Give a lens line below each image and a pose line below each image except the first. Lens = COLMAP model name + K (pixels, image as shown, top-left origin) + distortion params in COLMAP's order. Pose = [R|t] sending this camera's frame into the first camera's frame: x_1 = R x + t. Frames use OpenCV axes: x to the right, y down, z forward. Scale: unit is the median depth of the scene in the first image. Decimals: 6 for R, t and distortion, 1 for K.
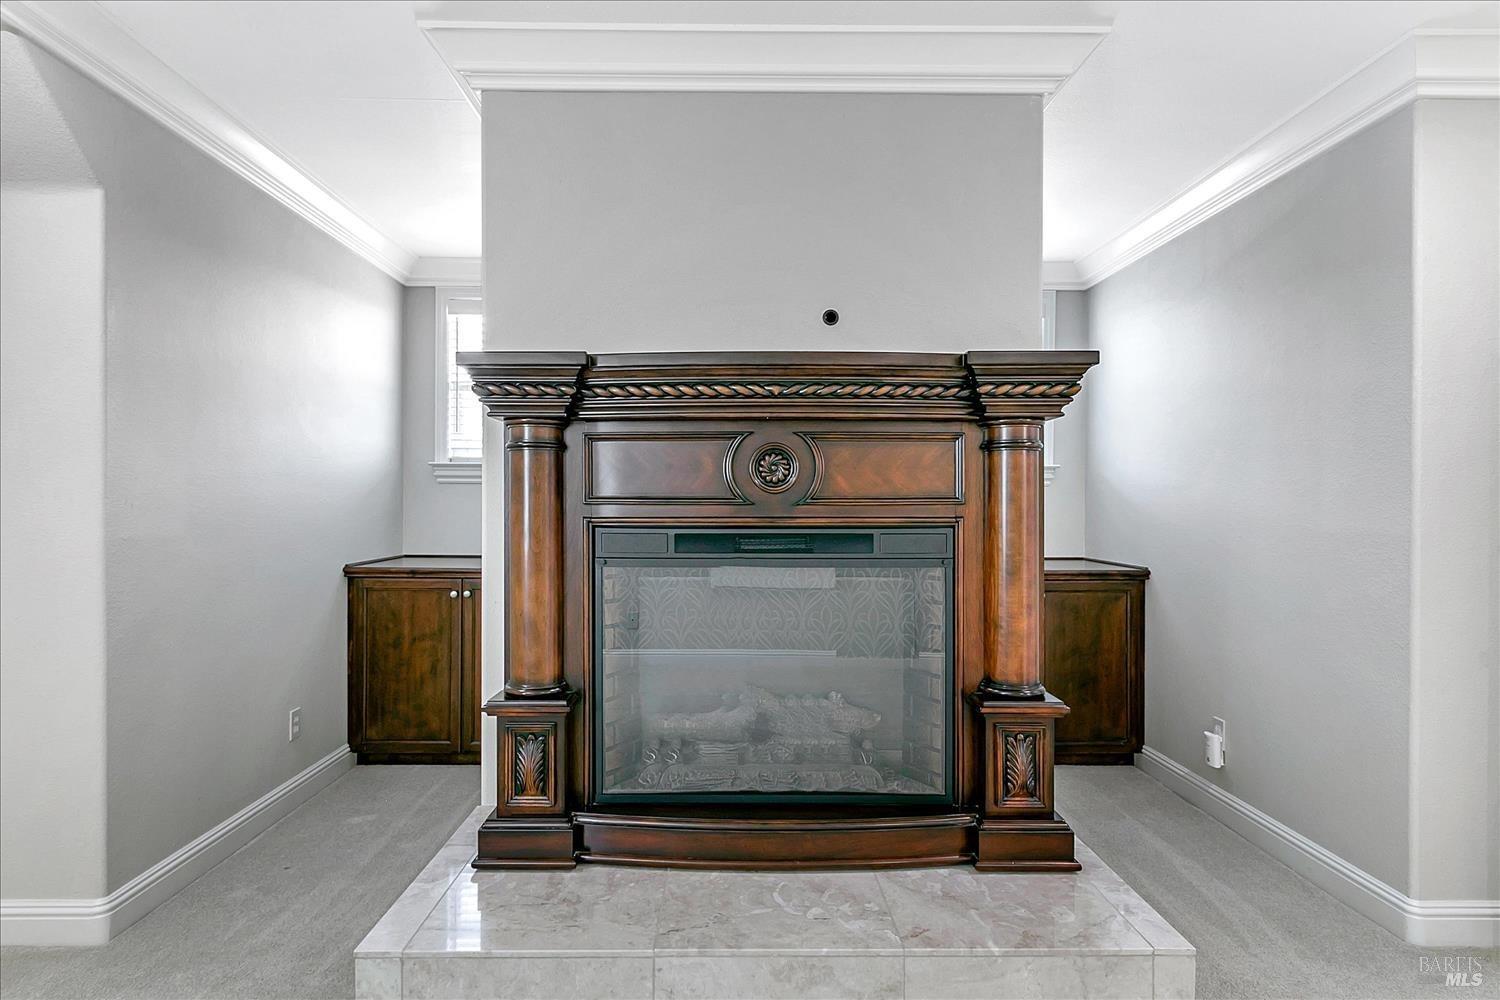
lens RADIAL K [[800.0, 0, 746.2], [0, 800.0, 504.4], [0, 0, 1]] dist [0.002484, 0.000591]
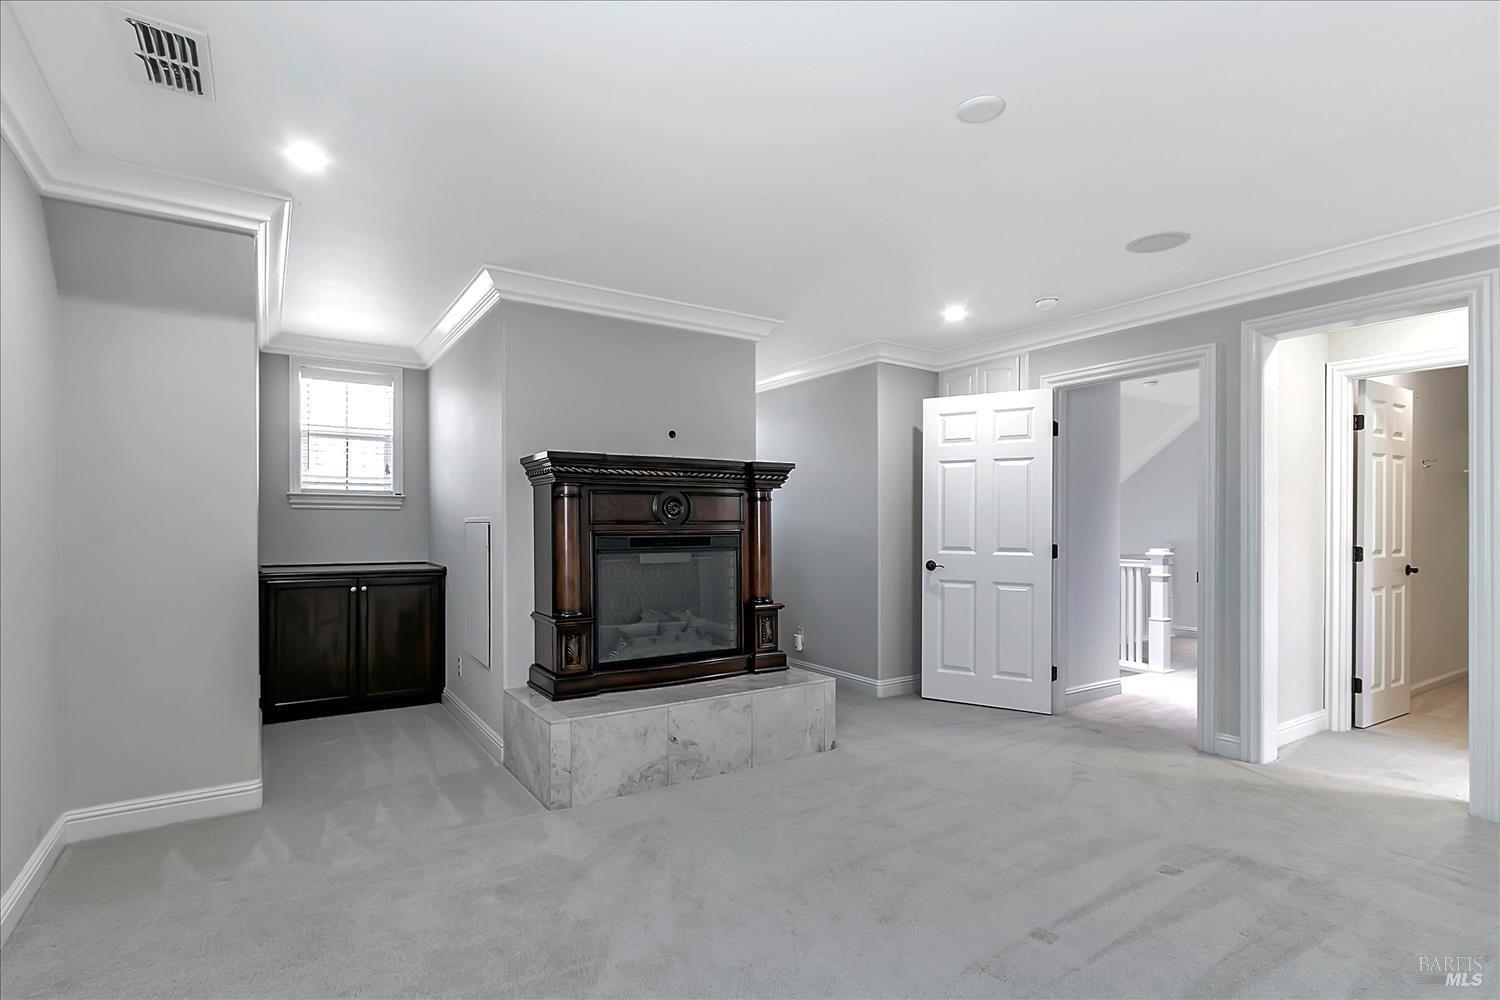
lens RADIAL K [[709.0, 0, 737.7], [0, 709.0, 520.9], [0, 0, 1]] dist [0.002742, 0.000310]
pose [[0.843913, 0.000191, 0.536480, -0.861617], [0.002724, 0.999986, -0.004641, 0.000327], [-0.536473, 0.005378, 0.843900, -0.752935]]
